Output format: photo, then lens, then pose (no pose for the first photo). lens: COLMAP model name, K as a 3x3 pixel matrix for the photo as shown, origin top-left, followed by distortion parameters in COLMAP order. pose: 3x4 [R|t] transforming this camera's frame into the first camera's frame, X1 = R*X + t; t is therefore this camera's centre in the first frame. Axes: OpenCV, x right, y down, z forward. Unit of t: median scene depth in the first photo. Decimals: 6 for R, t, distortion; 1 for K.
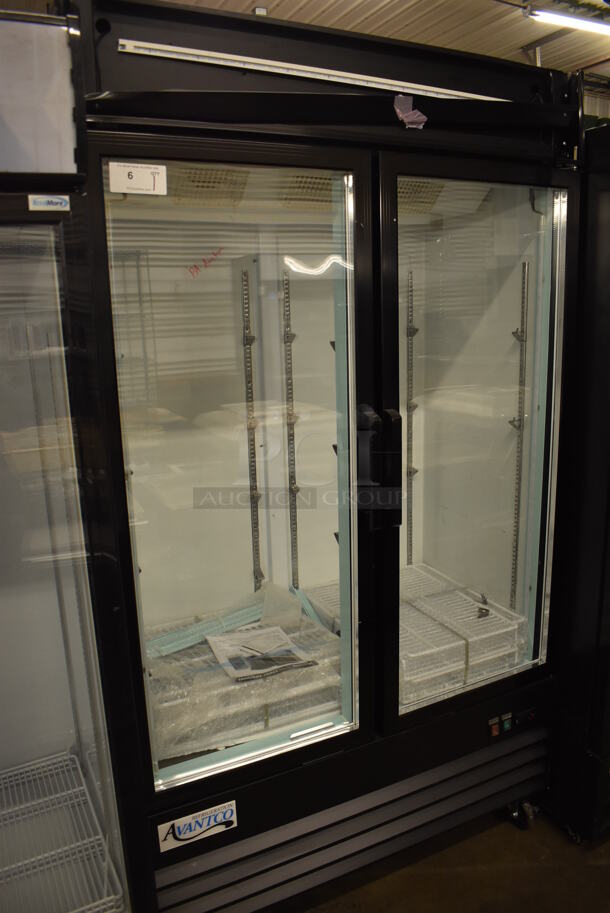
lens RADIAL K [[714.1, 0, 305.0], [0, 714.1, 456.5], [0, 0, 1]] dist [-0.074772, -0.002264]
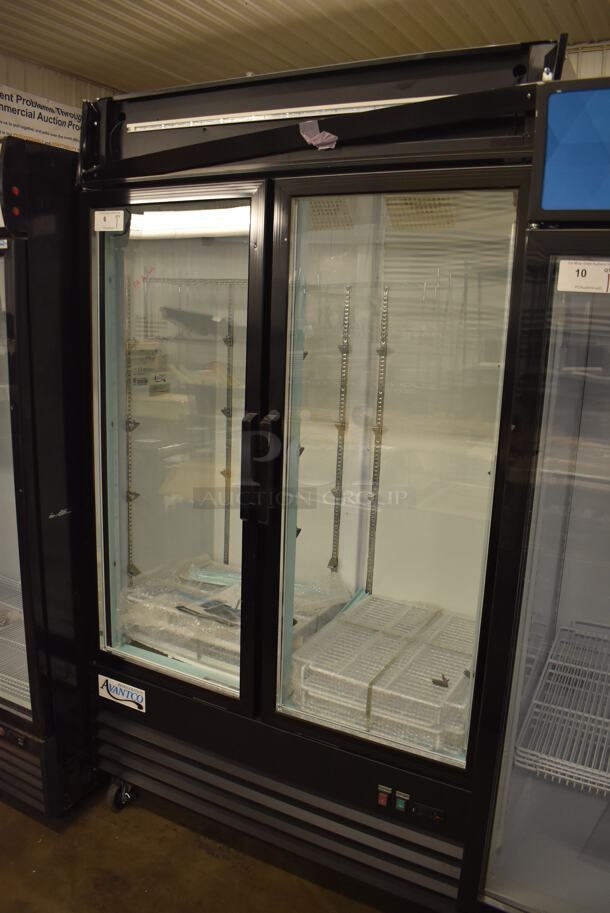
lens RADIAL K [[722.5, 0, 305.0], [0, 722.5, 456.5], [0, 0, 1]] dist [-0.065371, -0.000975]
pose [[0.567633, 0.208953, -0.796324, 0.959782], [-0.222610, 0.970180, 0.095893, -0.113269], [0.792615, 0.122838, 0.597221, 0.368287]]
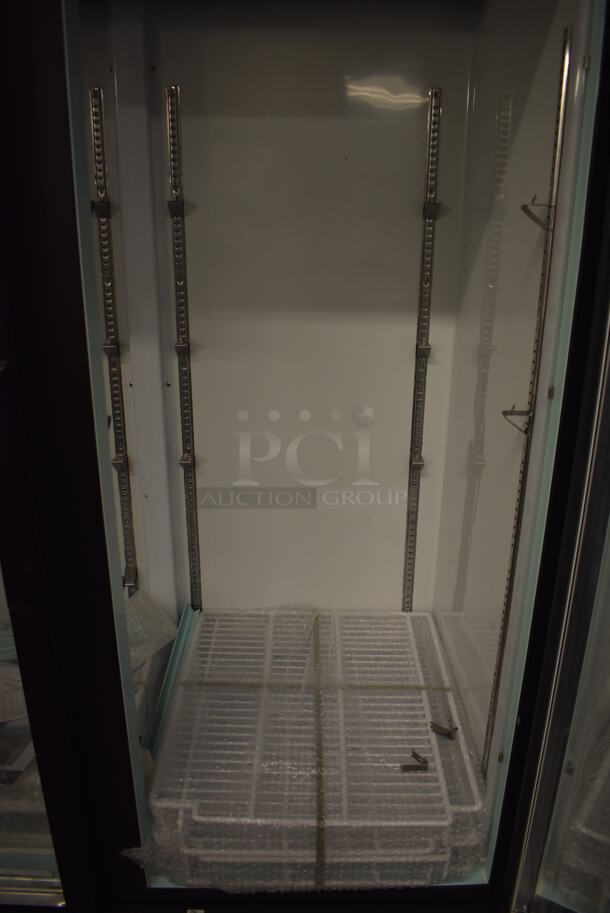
lens RADIAL K [[794.6, 0, 321.7], [0, 794.6, 433.8], [0, 0, 1]] dist [0.007010, -0.073820]
pose [[0.894809, 0.164765, -0.414932, 0.471679], [-0.112262, 0.982583, 0.148077, -0.116270], [0.432103, -0.085920, 0.897722, 0.555448]]
